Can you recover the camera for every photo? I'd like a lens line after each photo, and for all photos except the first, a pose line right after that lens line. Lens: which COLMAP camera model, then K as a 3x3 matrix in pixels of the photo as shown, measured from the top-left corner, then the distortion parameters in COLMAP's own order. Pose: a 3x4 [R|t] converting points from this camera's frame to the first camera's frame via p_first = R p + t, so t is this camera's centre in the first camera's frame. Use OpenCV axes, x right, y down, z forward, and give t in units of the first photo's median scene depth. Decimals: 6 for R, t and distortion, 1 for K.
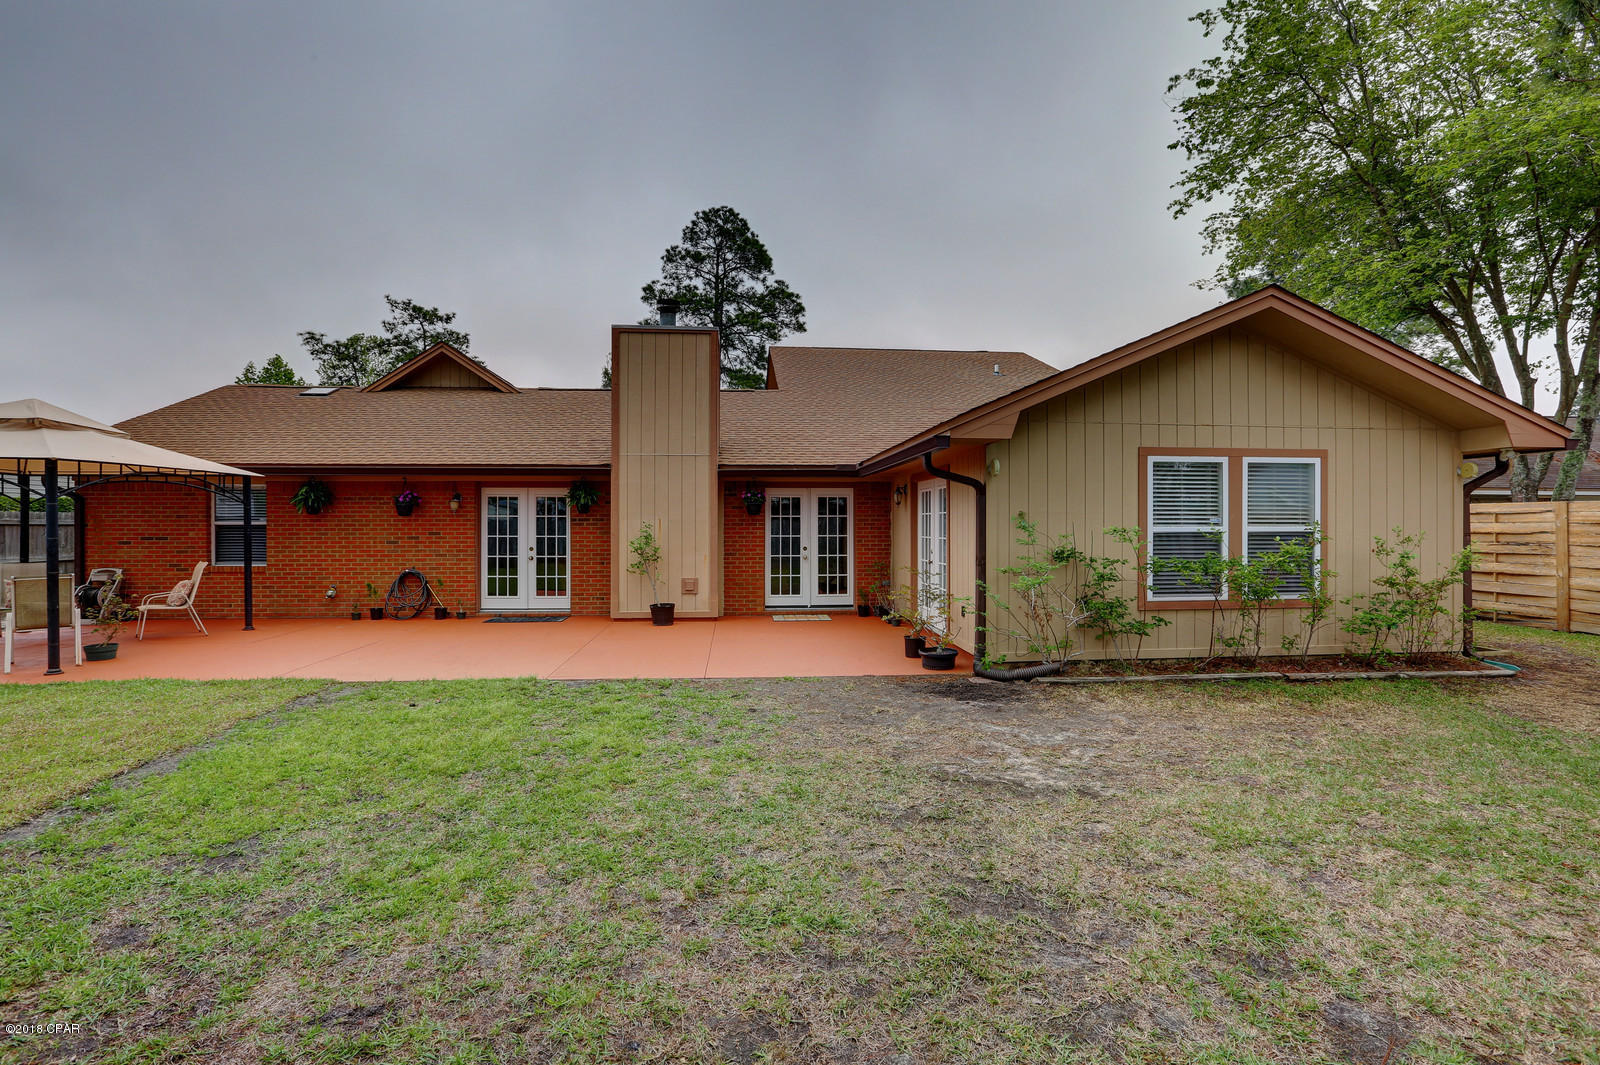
lens RADIAL K [[737.7, 0, 798.2], [0, 737.7, 527.6], [0, 0, 1]] dist [-0.037646, 0.004113]
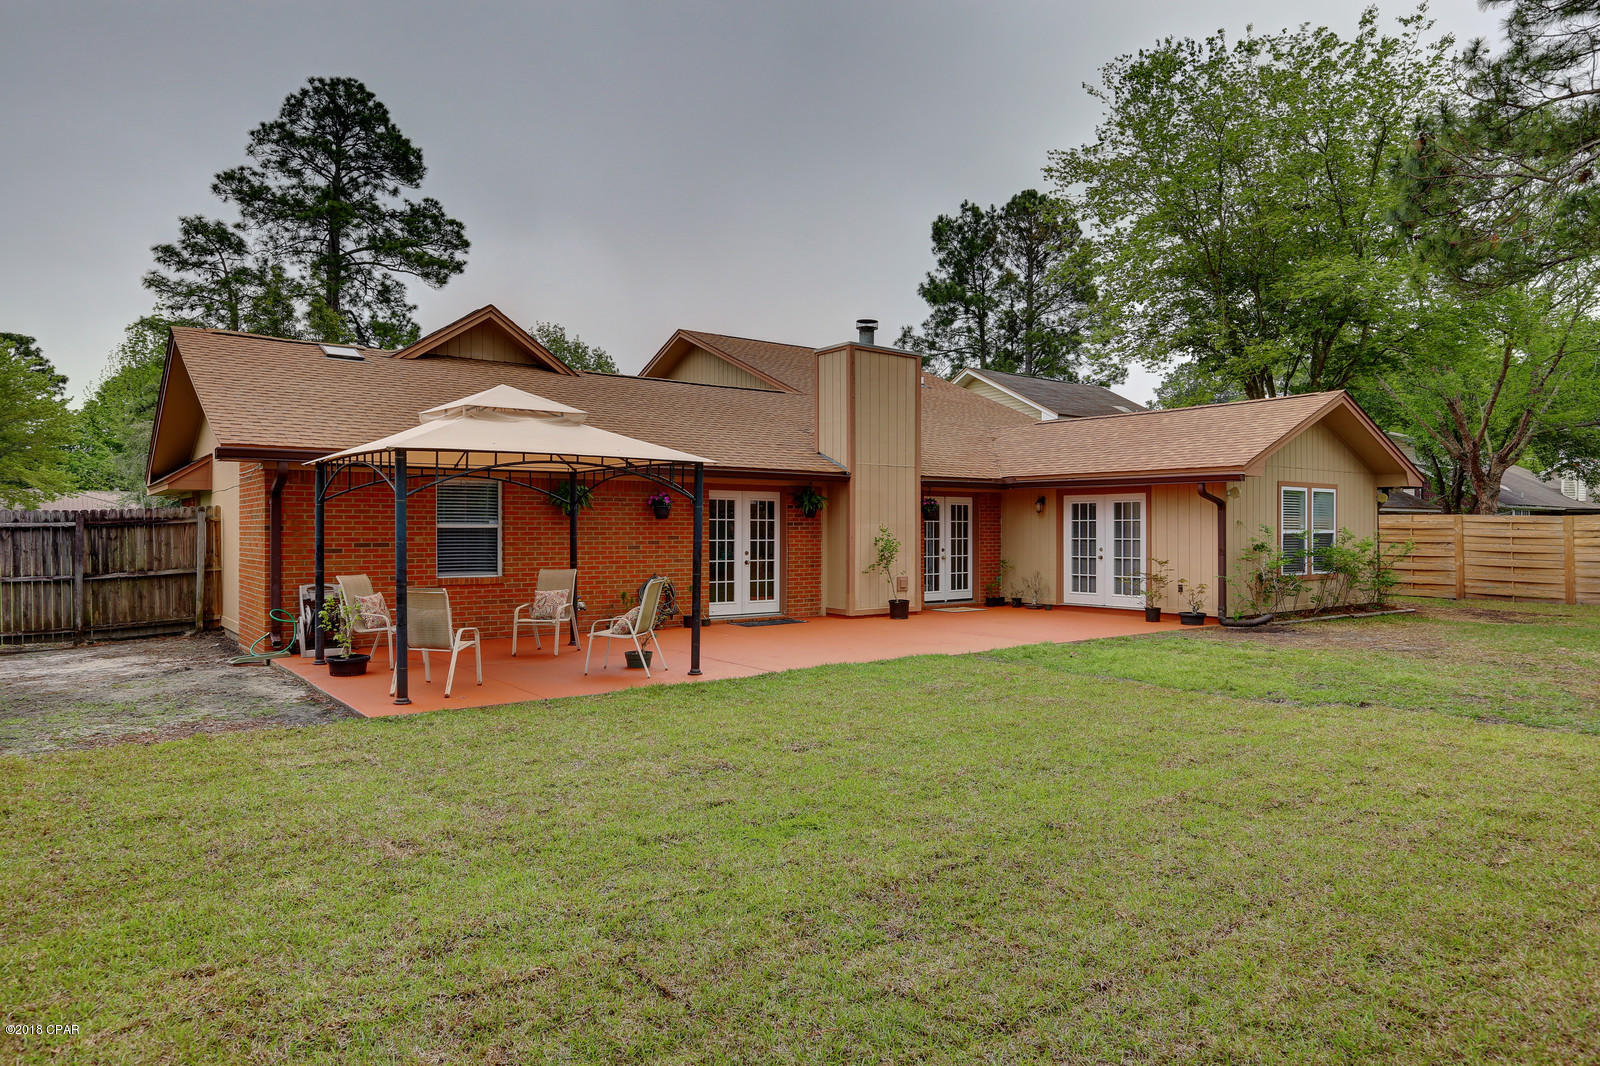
lens RADIAL K [[984.5, 0, 806.9], [0, 984.5, 542.8], [0, 0, 1]] dist [-0.008076, 0.002227]
pose [[0.835171, -0.006734, 0.549948, -0.998621], [0.001410, 0.999948, 0.010103, 0.001903], [-0.549988, -0.007662, 0.835138, -0.146478]]
